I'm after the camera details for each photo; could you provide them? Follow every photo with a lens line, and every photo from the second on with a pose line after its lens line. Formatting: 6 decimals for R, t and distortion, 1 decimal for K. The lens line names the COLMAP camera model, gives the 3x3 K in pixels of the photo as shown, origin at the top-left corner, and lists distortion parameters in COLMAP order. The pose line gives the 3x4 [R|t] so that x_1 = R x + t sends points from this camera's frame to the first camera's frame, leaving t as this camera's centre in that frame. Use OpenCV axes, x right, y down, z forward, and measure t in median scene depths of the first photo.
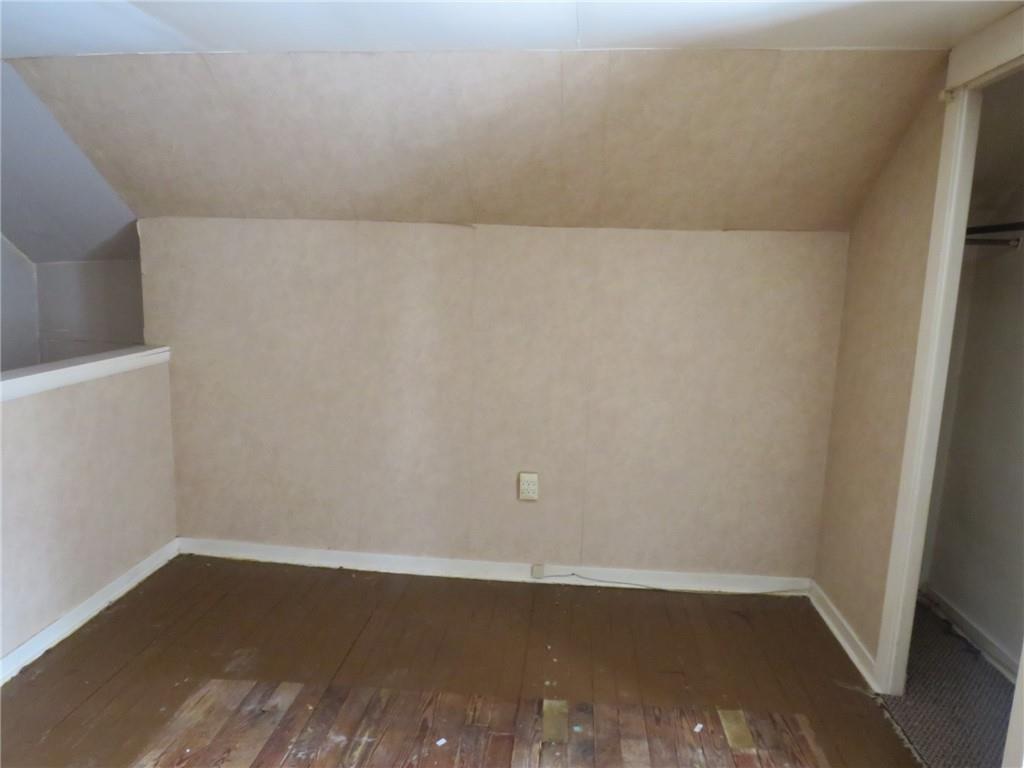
lens RADIAL K [[732.2, 0, 512.0], [0, 732.2, 384.0], [0, 0, 1]] dist [-0.028516, 0.000683]
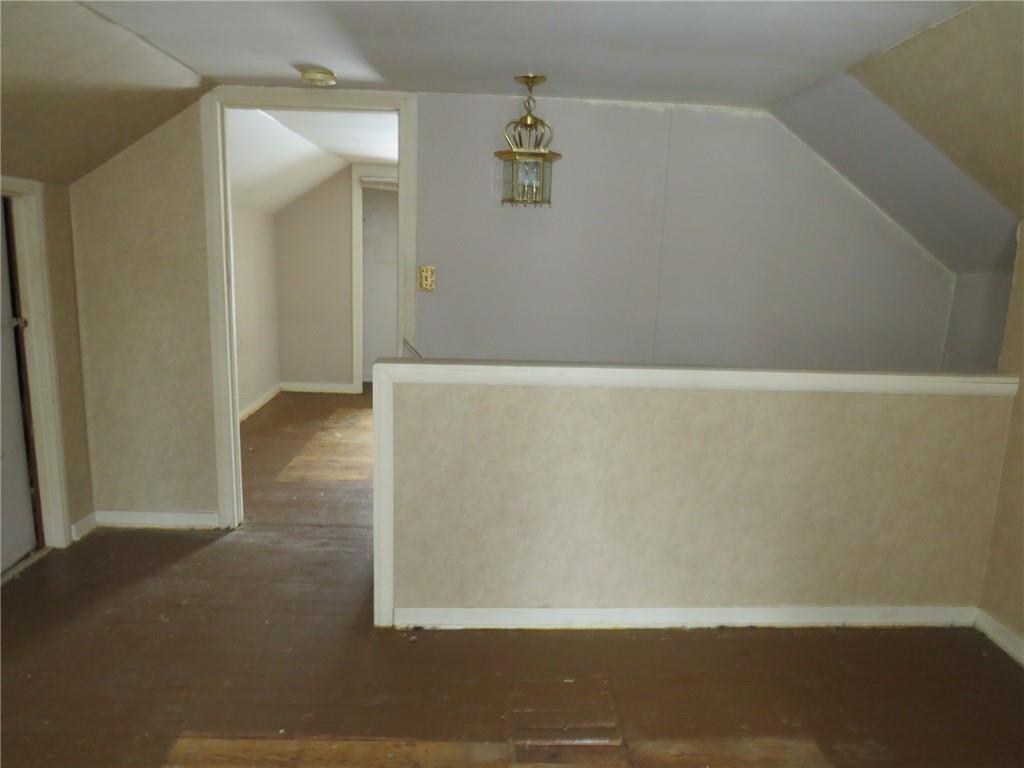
lens RADIAL K [[723.7, 0, 494.5], [0, 723.7, 386.4], [0, 0, 1]] dist [0.000654, 0.000921]
pose [[0.132426, 0.160446, -0.978121, 0.254868], [-0.187942, 0.972975, 0.134156, -0.043394], [0.973212, 0.166064, 0.159002, 0.331334]]
